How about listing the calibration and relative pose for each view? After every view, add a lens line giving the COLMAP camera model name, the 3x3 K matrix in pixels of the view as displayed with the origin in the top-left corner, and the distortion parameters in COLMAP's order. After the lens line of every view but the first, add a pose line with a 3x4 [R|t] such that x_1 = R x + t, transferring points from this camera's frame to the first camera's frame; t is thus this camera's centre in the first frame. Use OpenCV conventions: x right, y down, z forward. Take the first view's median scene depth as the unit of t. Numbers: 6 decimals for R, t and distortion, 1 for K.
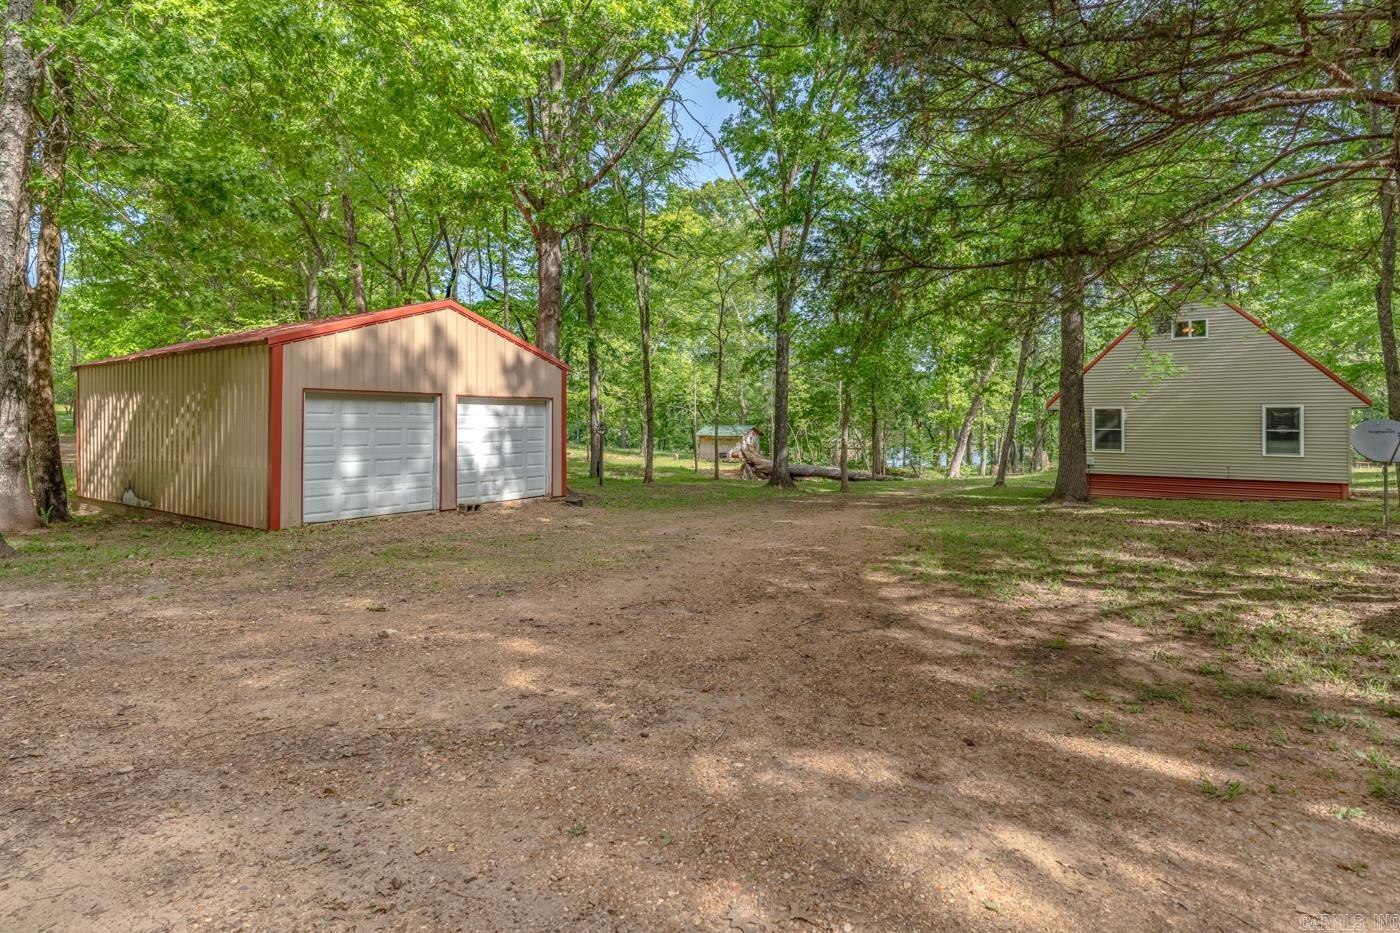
lens RADIAL K [[663.1, 0, 685.9], [0, 663.1, 423.4], [0, 0, 1]] dist [0.005607, 0.001076]
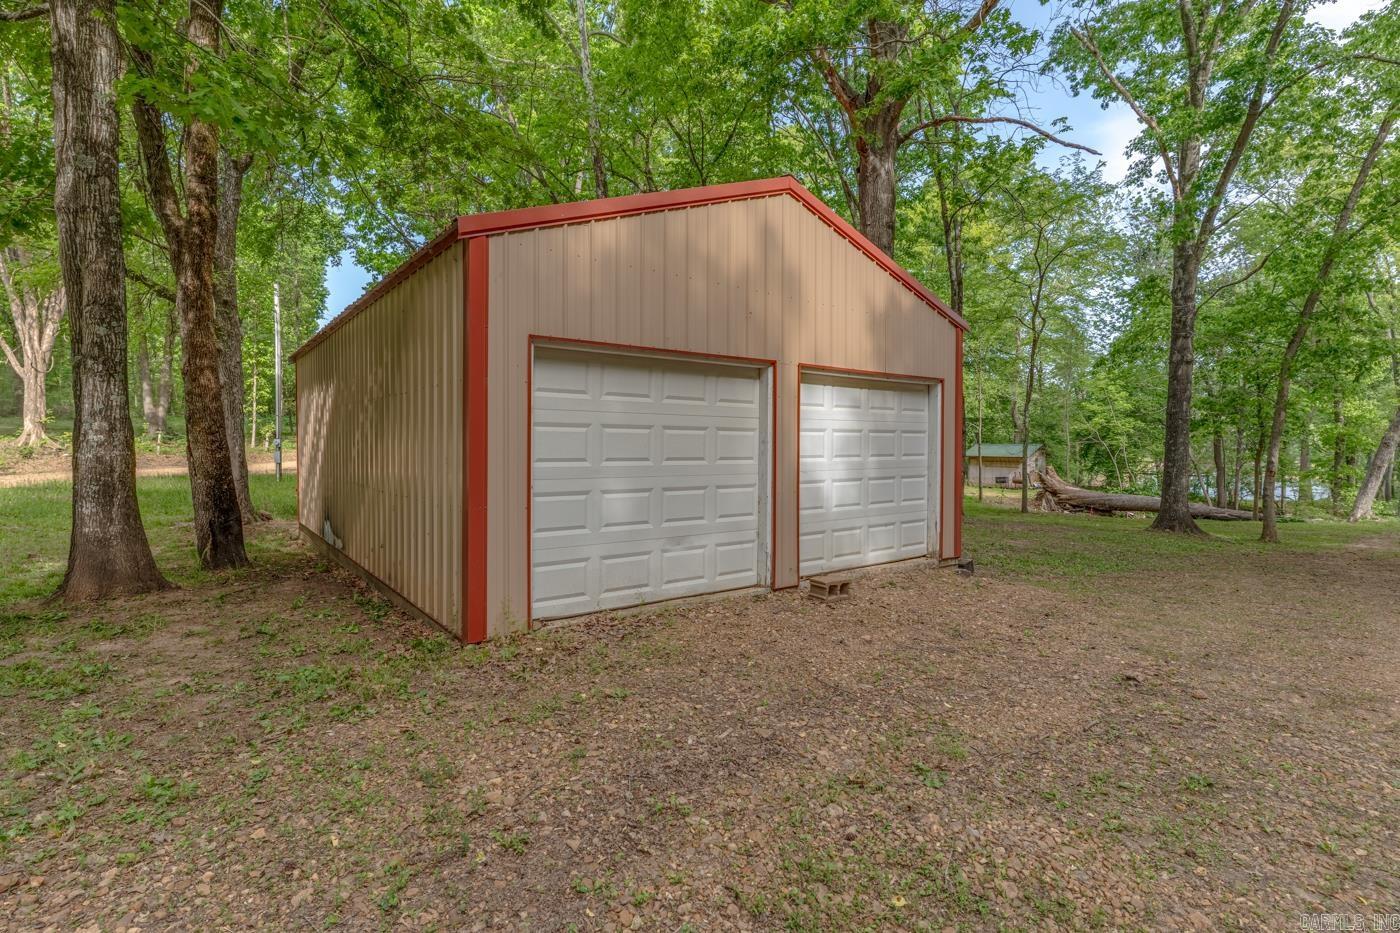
lens RADIAL K [[663.1, 0, 691.2], [0, 663.1, 468.5], [0, 0, 1]] dist [0.005607, 0.001076]
pose [[0.946501, 0.013217, -0.322430, -0.264074], [-0.001547, 0.999335, 0.036422, 0.019642], [0.322697, -0.033974, 0.945893, 0.494085]]
